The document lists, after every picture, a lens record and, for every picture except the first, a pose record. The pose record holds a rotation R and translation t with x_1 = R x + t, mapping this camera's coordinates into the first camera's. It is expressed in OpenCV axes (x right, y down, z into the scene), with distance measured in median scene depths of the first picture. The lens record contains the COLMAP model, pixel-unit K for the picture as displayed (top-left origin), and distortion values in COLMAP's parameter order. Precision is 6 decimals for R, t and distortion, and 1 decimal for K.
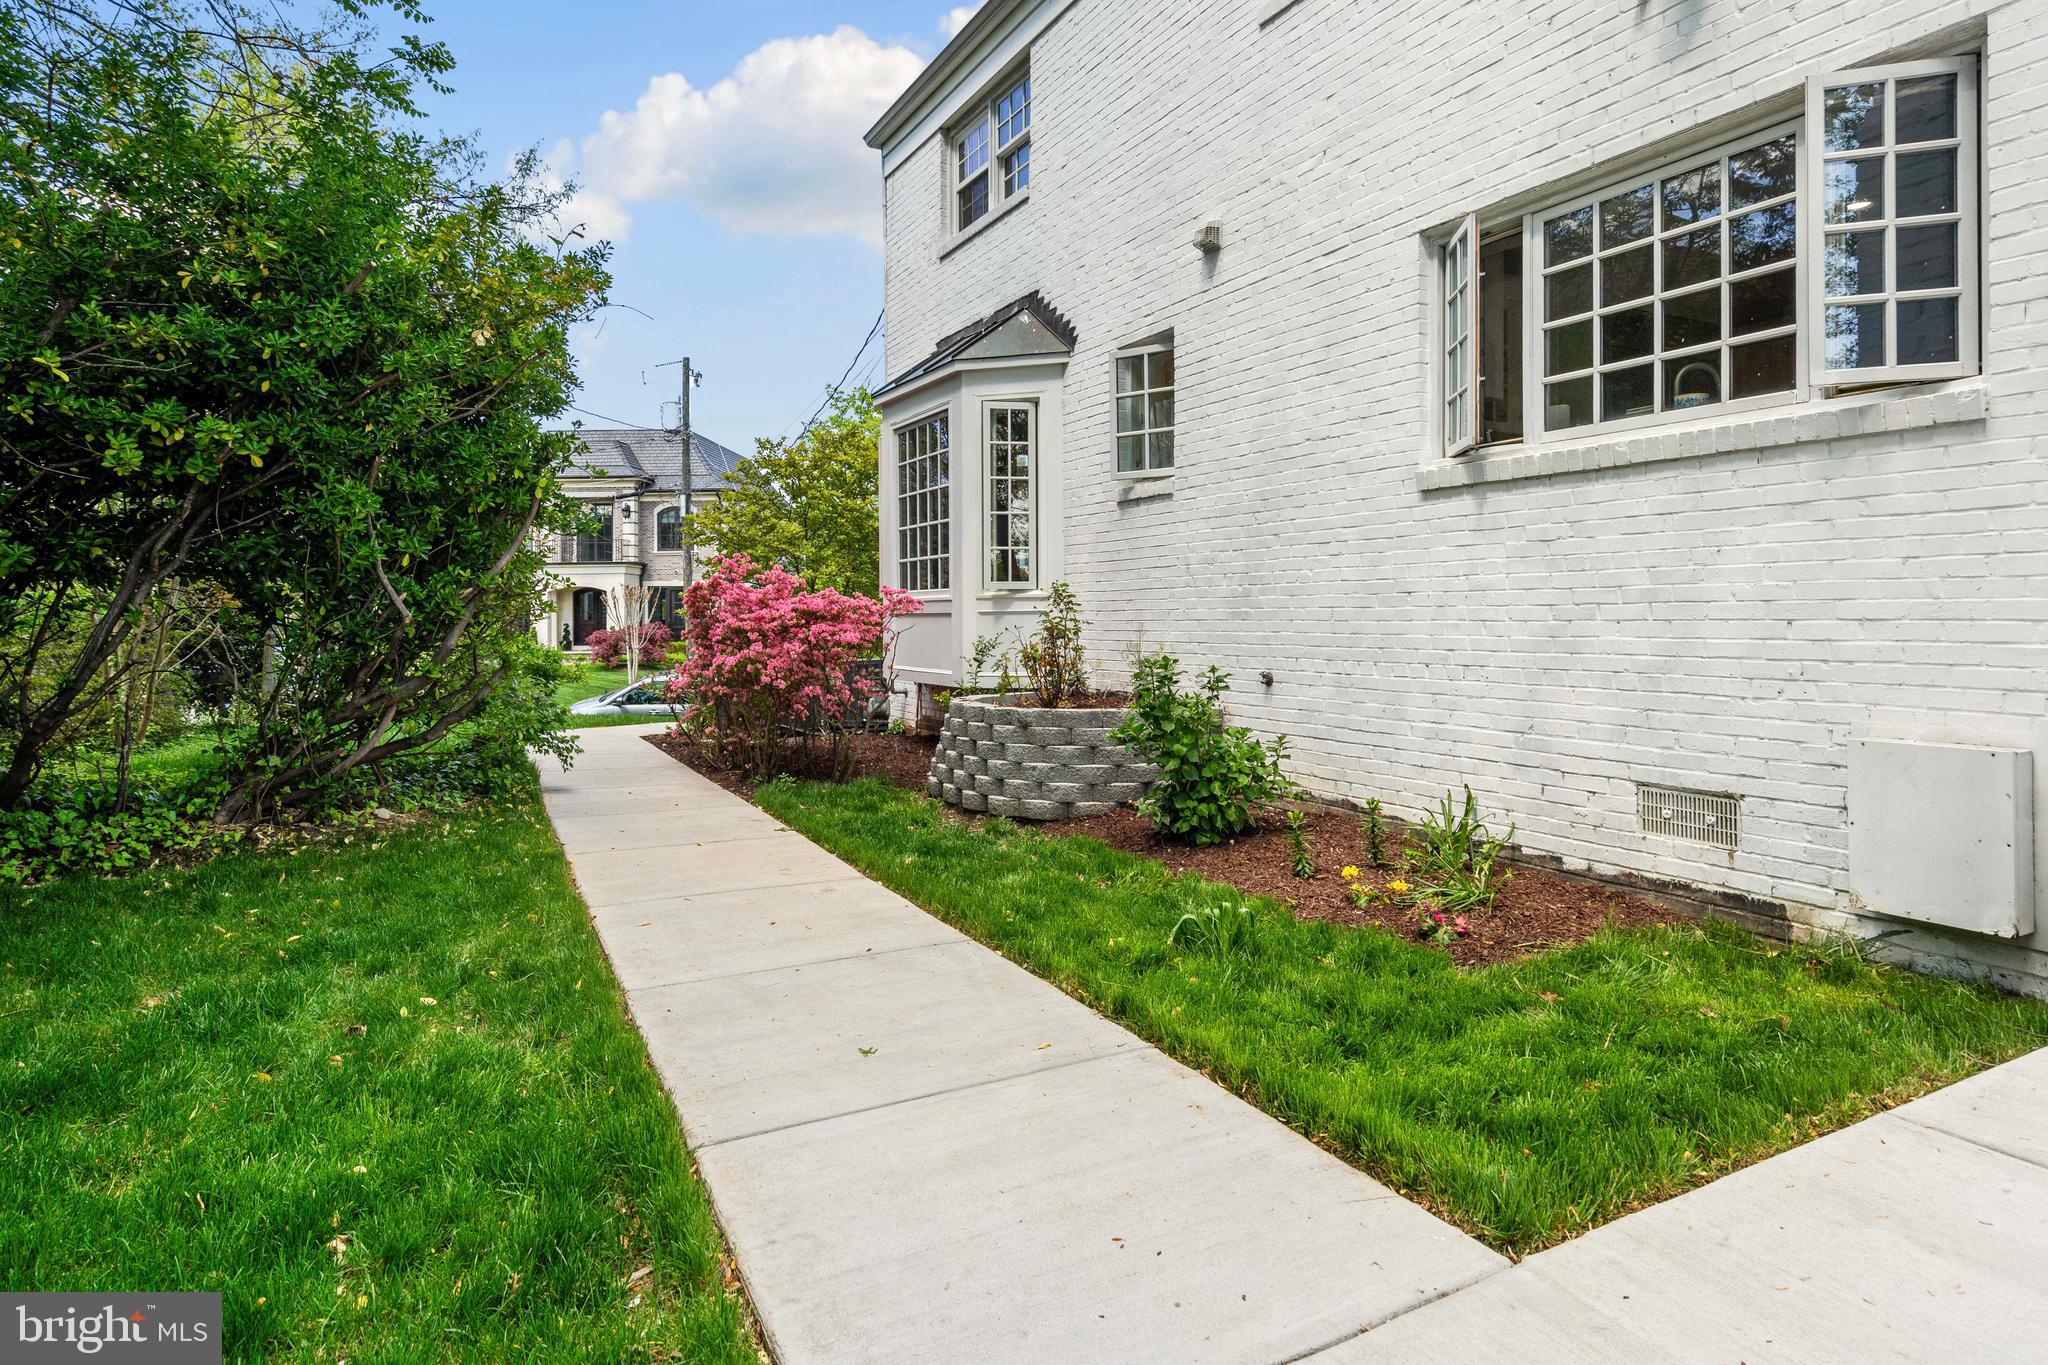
lens RADIAL K [[1140.9, 0, 1035.8], [0, 1140.9, 609.9], [0, 0, 1]] dist [0.000085, -0.000284]
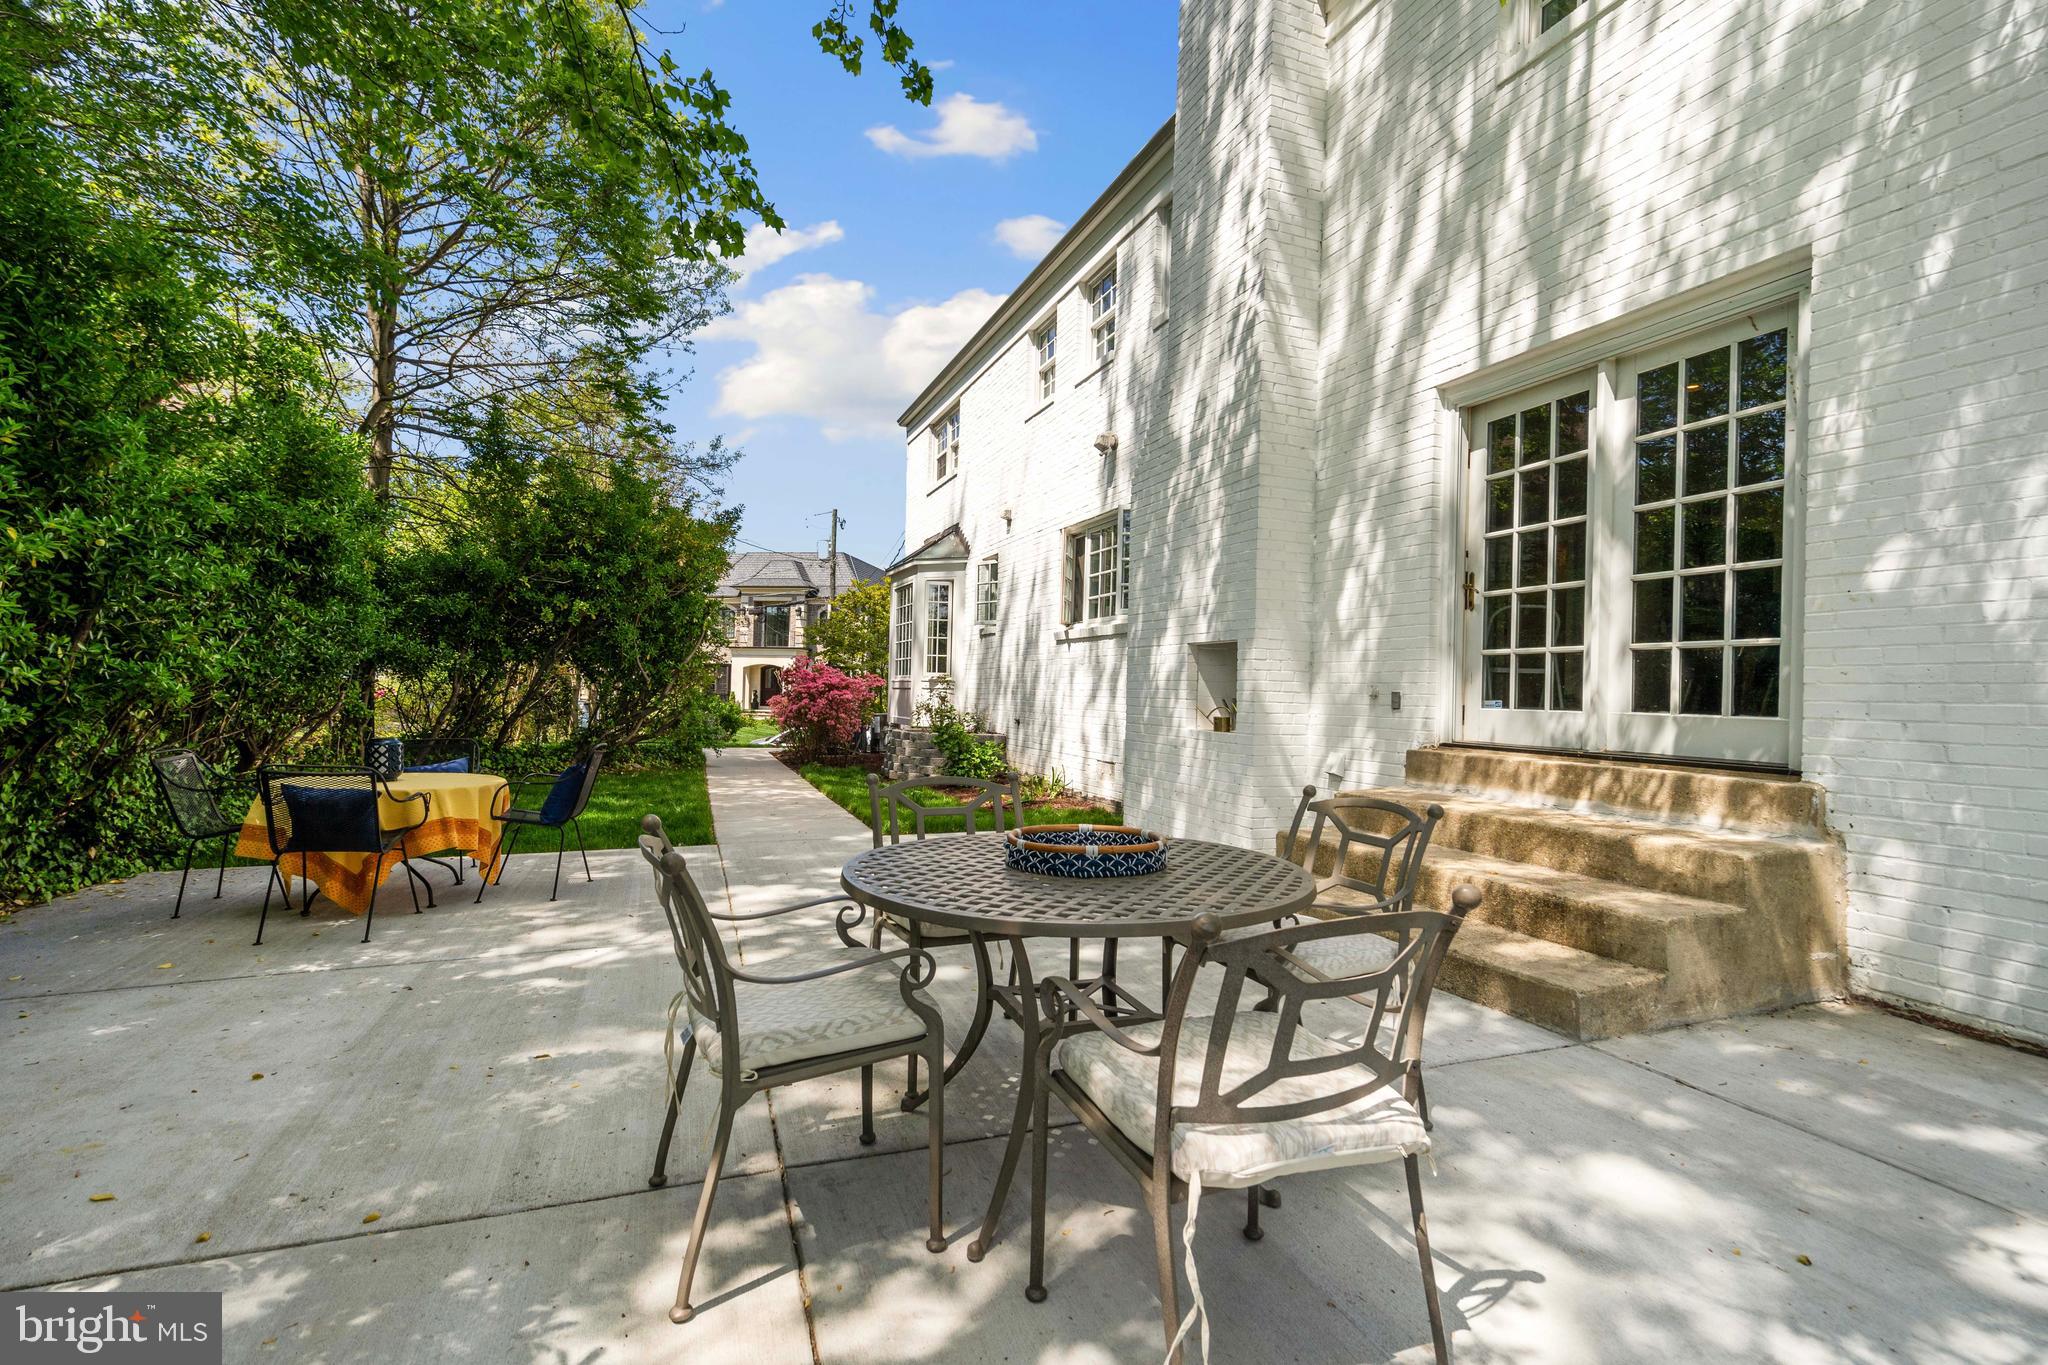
lens RADIAL K [[942.9, 0, 1013.5], [0, 942.9, 692.0], [0, 0, 1]] dist [-0.000347, -0.000012]
pose [[0.990194, 0.032225, -0.135935, 0.471819], [-0.032051, 0.999480, 0.003466, -0.002138], [0.135976, 0.000925, 0.990712, -0.845224]]
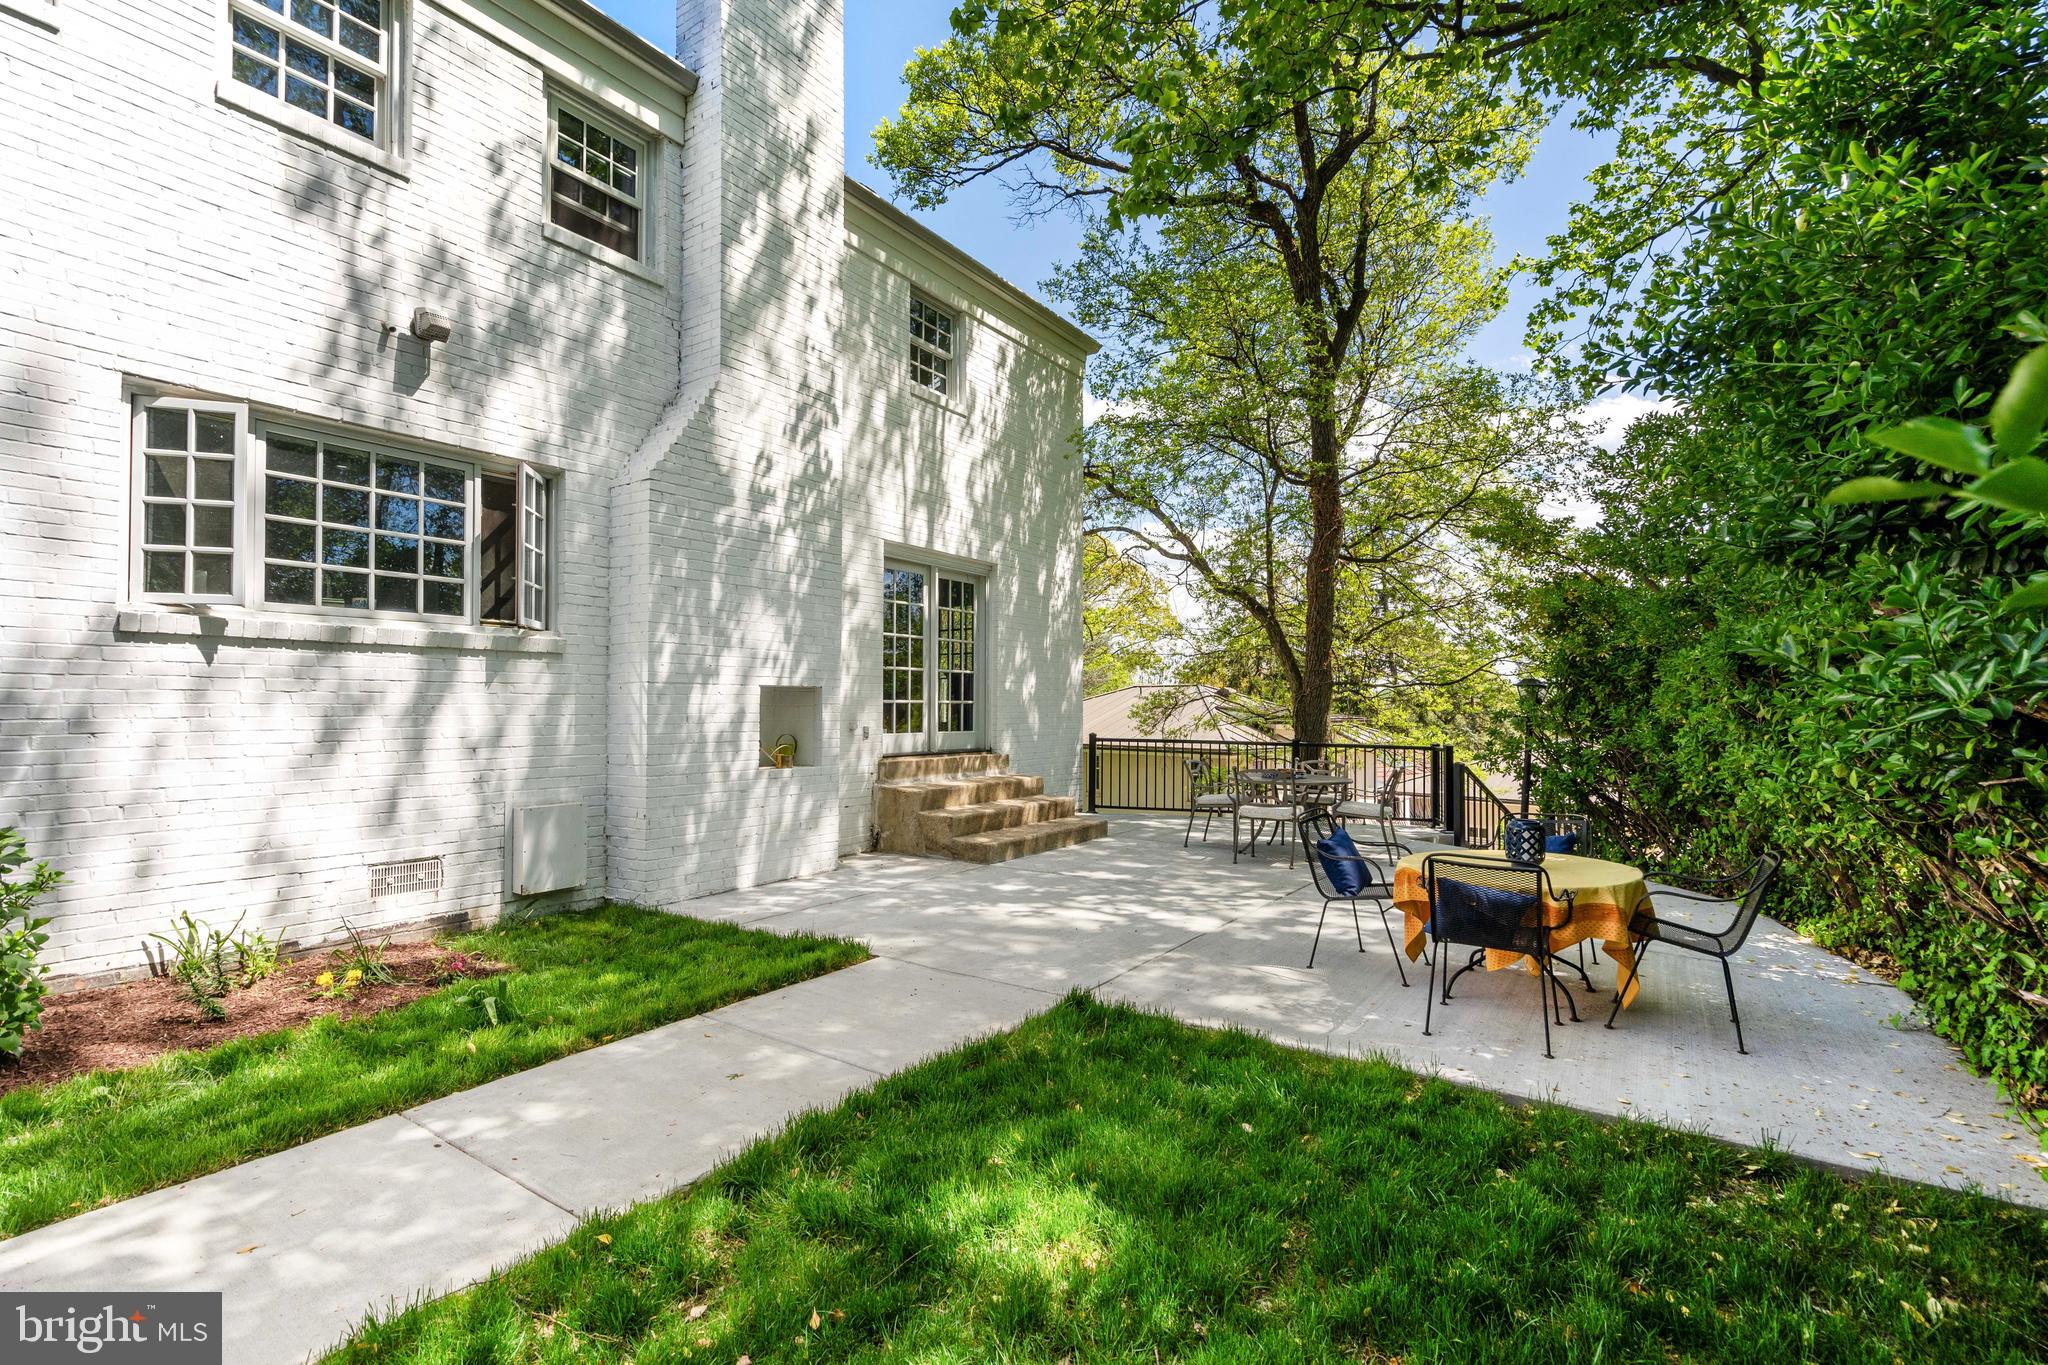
lens RADIAL K [[942.9, 0, 1013.5], [0, 942.9, 692.0], [0, 0, 1]] dist [-0.000347, -0.000012]
pose [[-0.458723, 0.024042, 0.888254, -0.680732], [0.000852, 0.999645, -0.026617, -0.025950], [-0.888579, -0.011453, -0.458581, 0.622104]]
